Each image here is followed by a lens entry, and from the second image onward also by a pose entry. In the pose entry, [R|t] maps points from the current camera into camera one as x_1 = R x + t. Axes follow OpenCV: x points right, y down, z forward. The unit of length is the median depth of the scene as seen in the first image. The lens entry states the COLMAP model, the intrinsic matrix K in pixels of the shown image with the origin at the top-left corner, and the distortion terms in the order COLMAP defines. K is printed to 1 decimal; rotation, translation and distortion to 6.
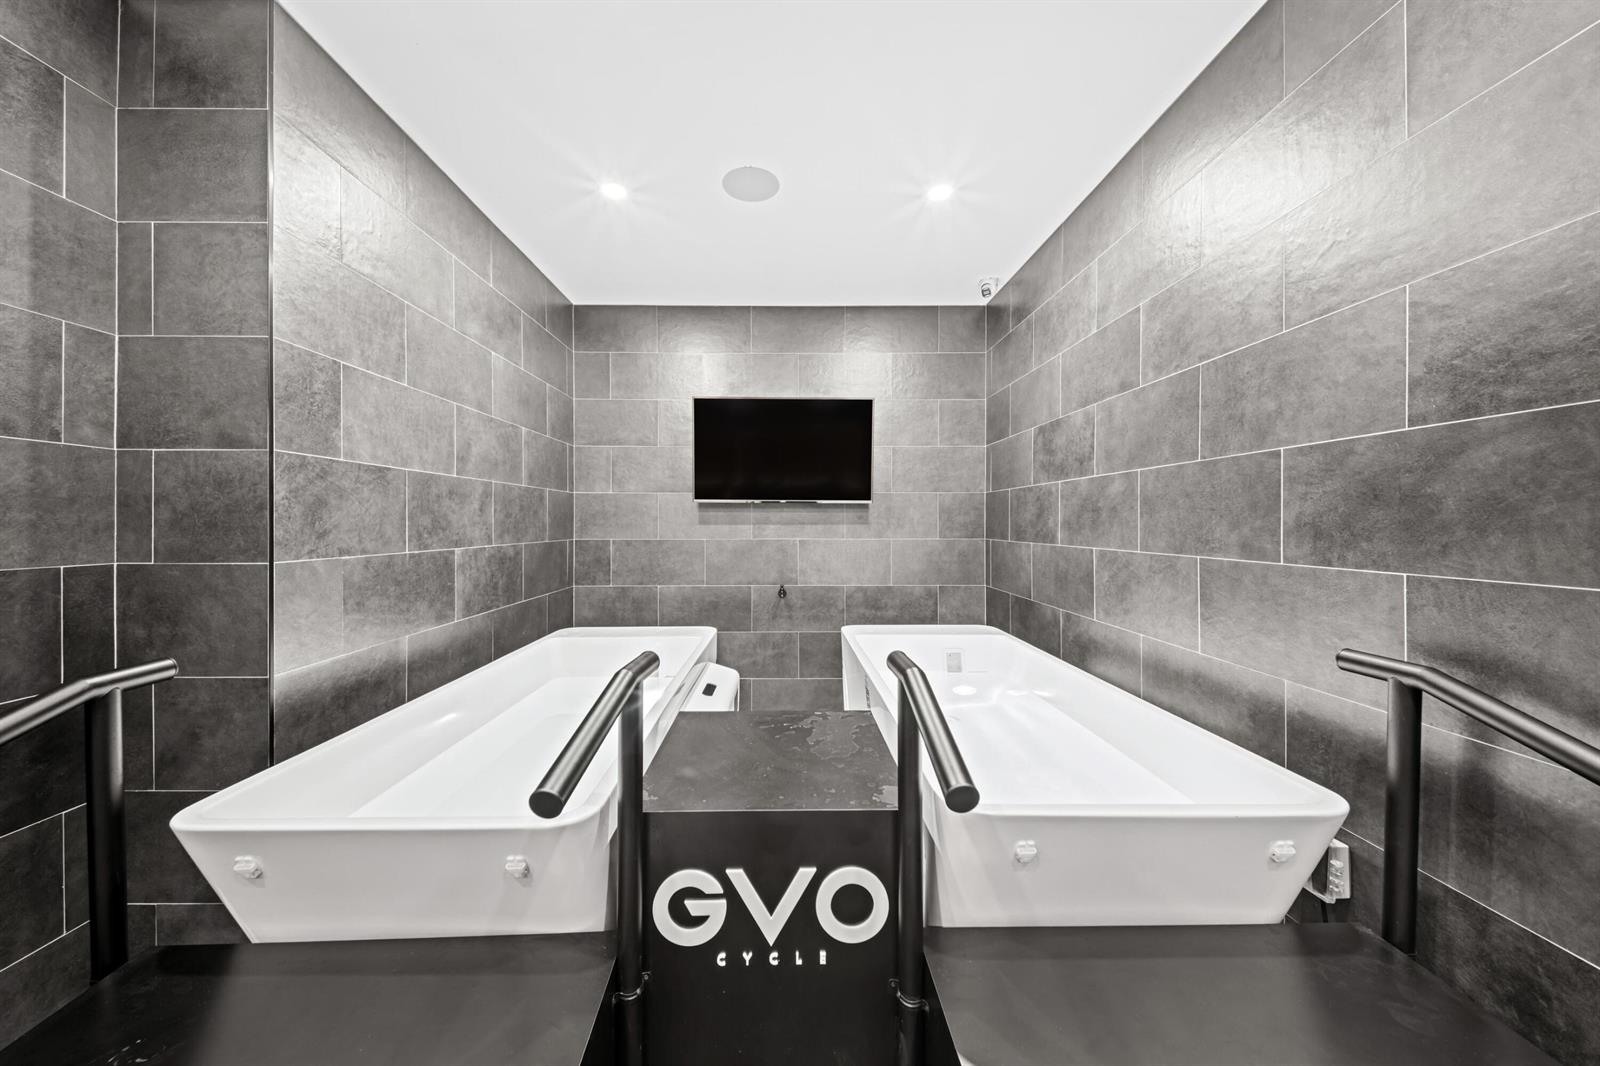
lens RADIAL K [[576.9, 0, 788.1], [0, 576.9, 522.4], [0, 0, 1]] dist [0.010186, -0.002894]
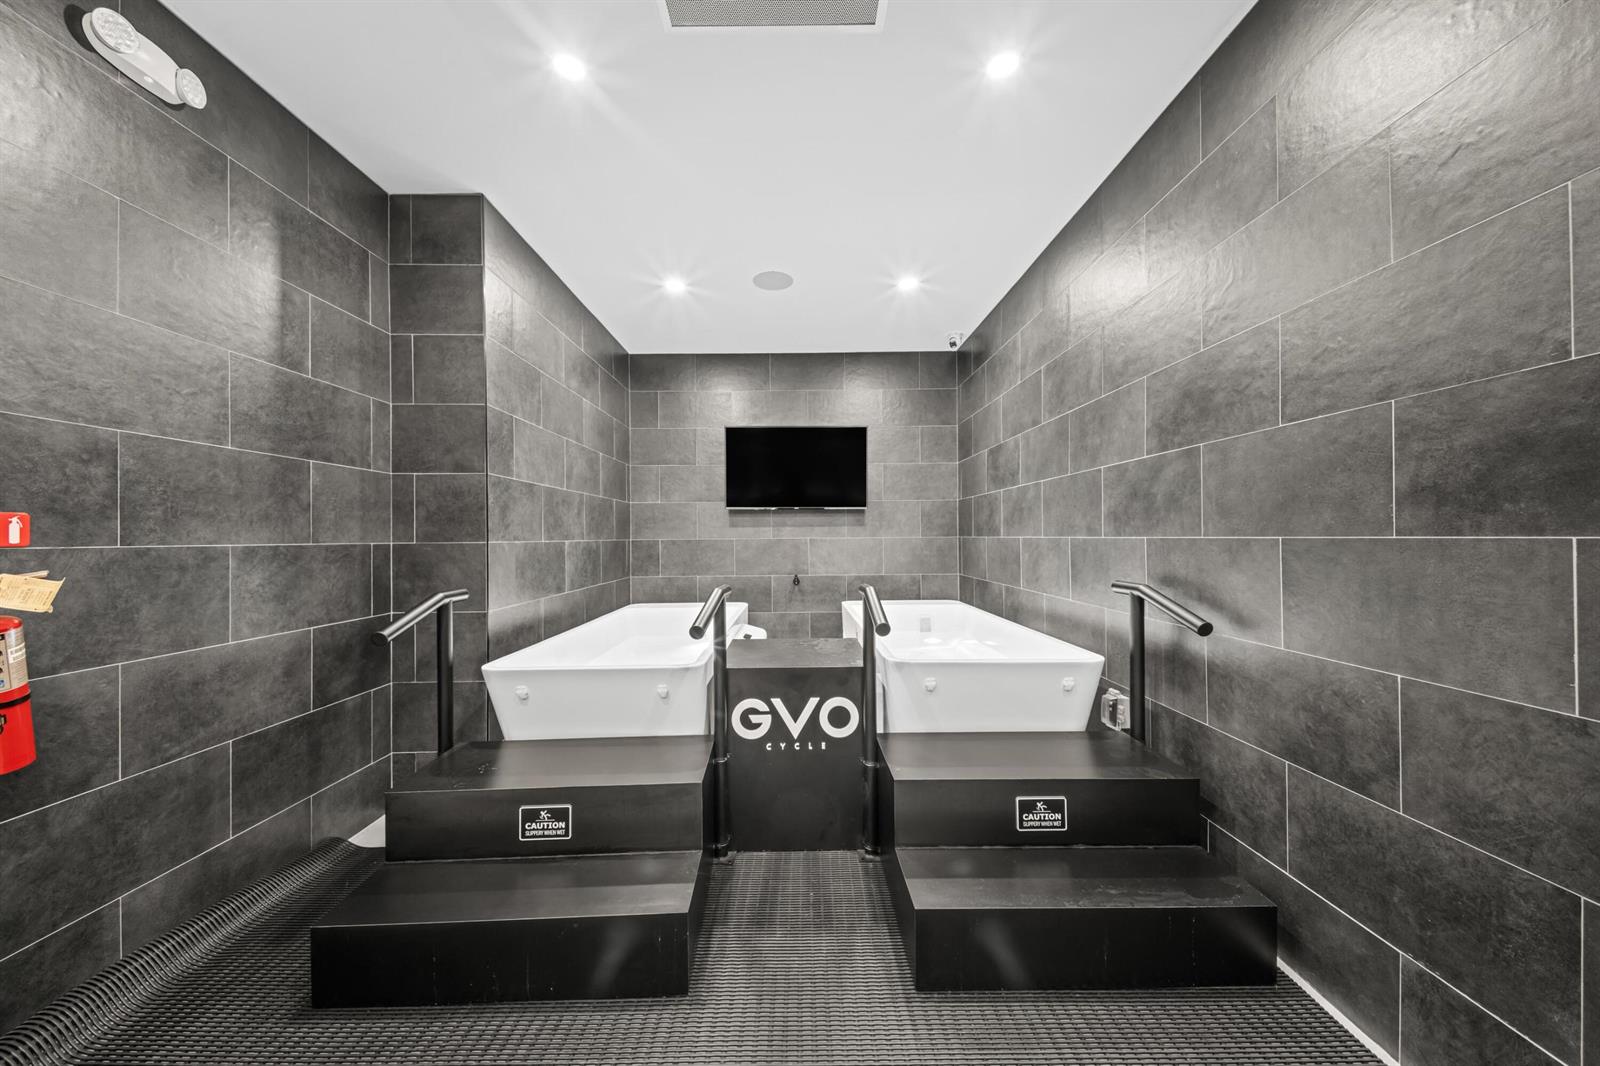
lens RADIAL K [[576.9, 0, 799.3], [0, 576.9, 535.6], [0, 0, 1]] dist [0.010186, -0.002894]
pose [[0.999964, -0.008476, 0.000751, -0.007671], [0.008476, 0.999963, -0.001112, 0.046790], [-0.000742, 0.001118, 0.999999, -0.489447]]
